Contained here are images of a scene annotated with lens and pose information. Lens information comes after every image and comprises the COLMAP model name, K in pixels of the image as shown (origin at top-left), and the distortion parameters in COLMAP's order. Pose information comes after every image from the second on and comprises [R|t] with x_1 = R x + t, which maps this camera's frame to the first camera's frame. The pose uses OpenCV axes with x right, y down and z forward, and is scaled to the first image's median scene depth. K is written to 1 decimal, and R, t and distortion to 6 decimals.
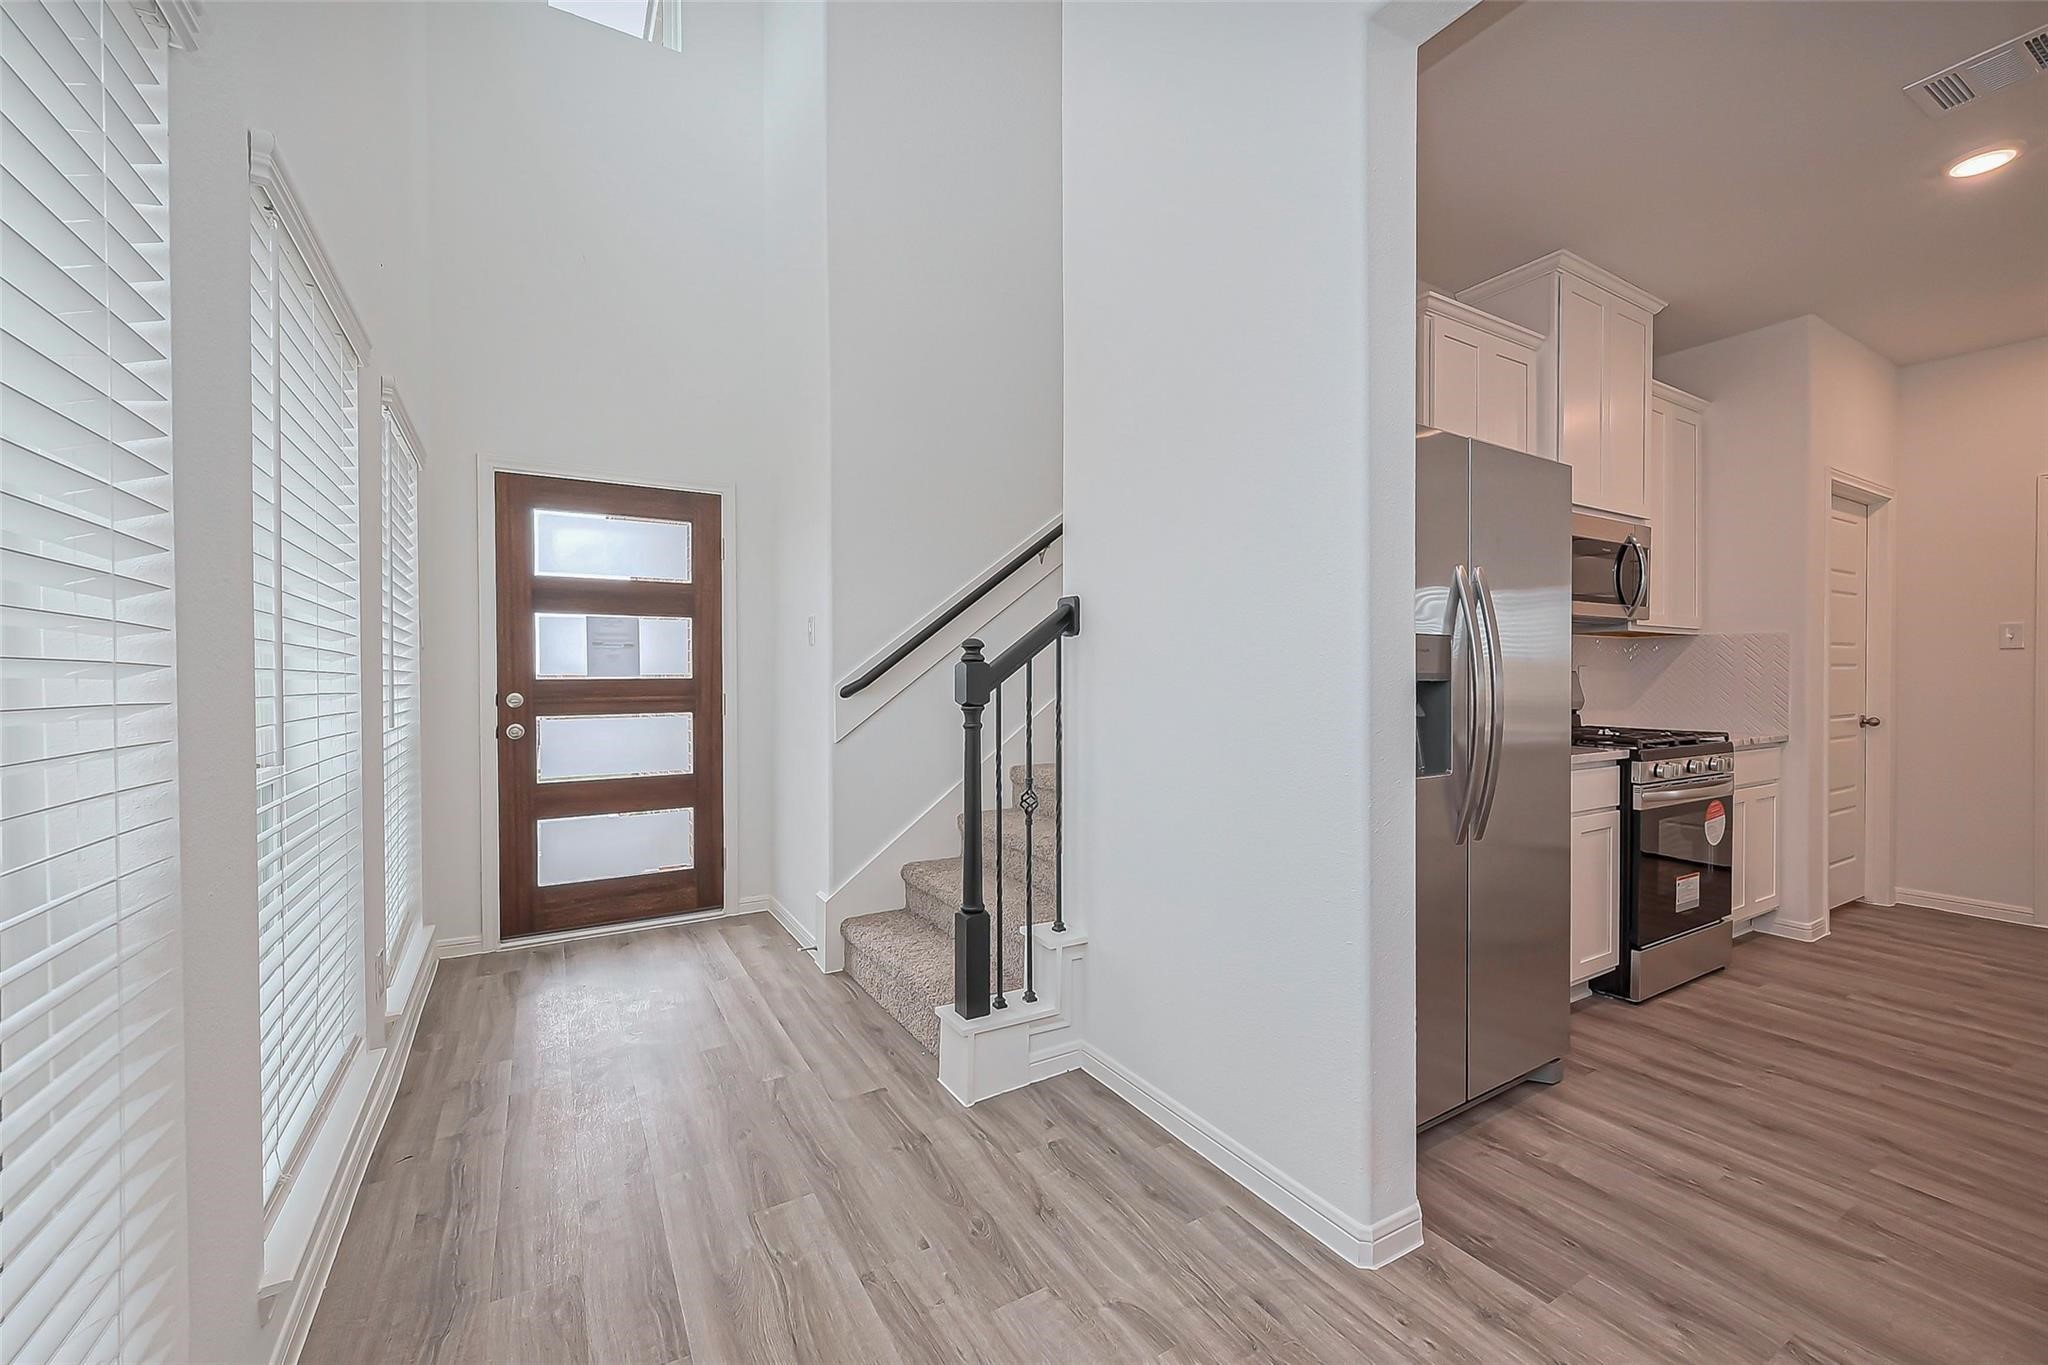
lens RADIAL K [[837.2, 0, 1057.2], [0, 837.2, 688.1], [0, 0, 1]] dist [0.000547, -0.000082]
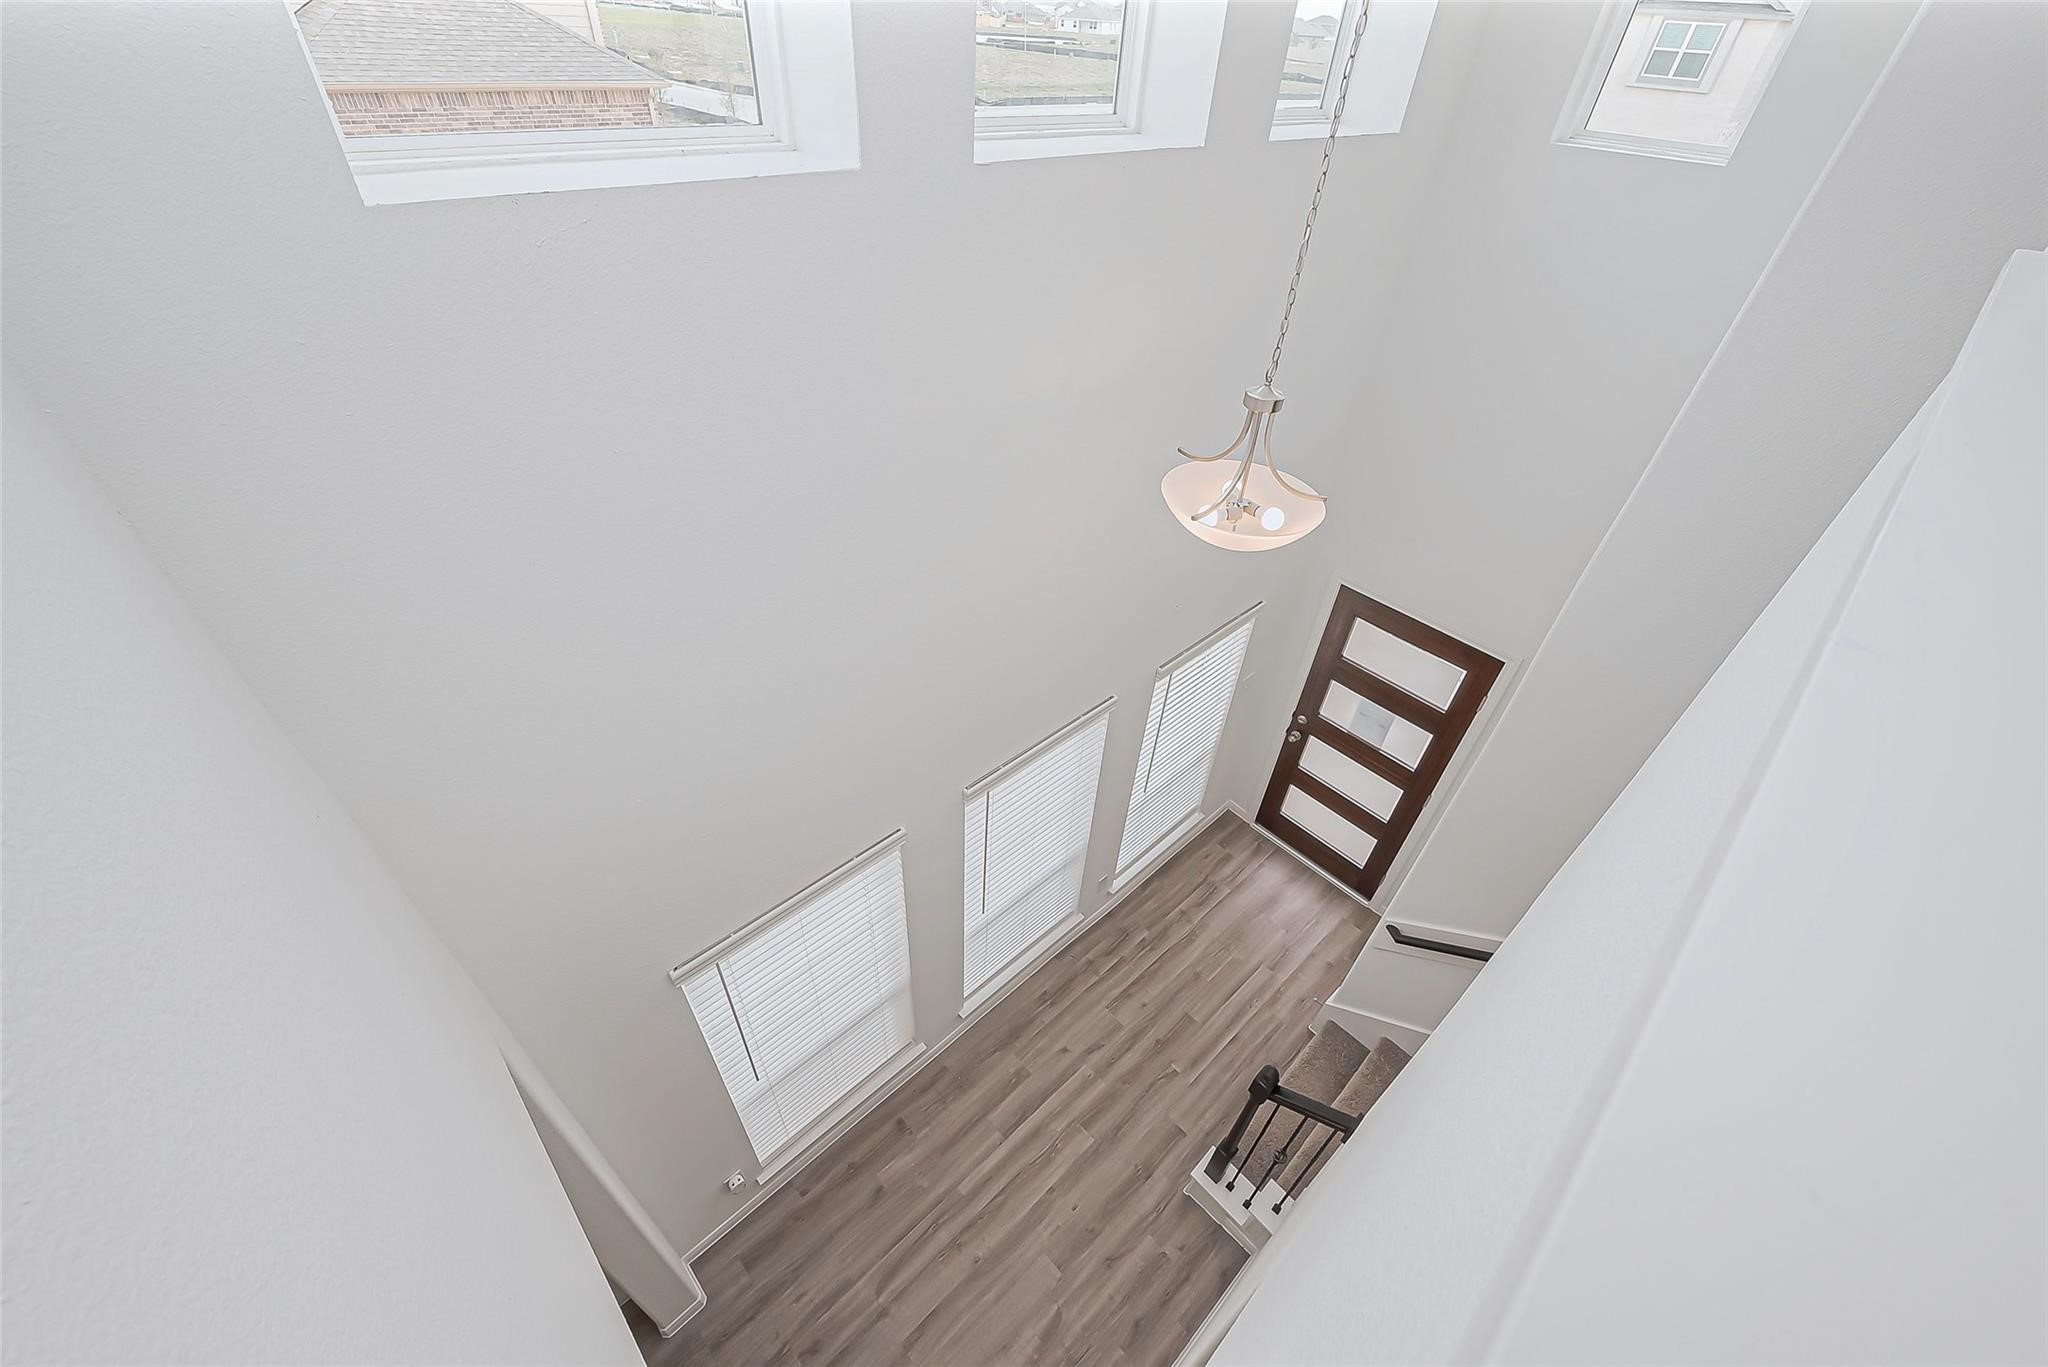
lens RADIAL K [[805.9, 0, 1024.6], [0, 805.9, 687.8], [0, 0, 1]] dist [0.000737, 0.000114]
pose [[0.196029, 0.648924, -0.735167, 0.452343], [-0.062265, 0.756437, 0.651096, -1.625187], [0.978619, -0.081858, 0.188689, 0.472696]]
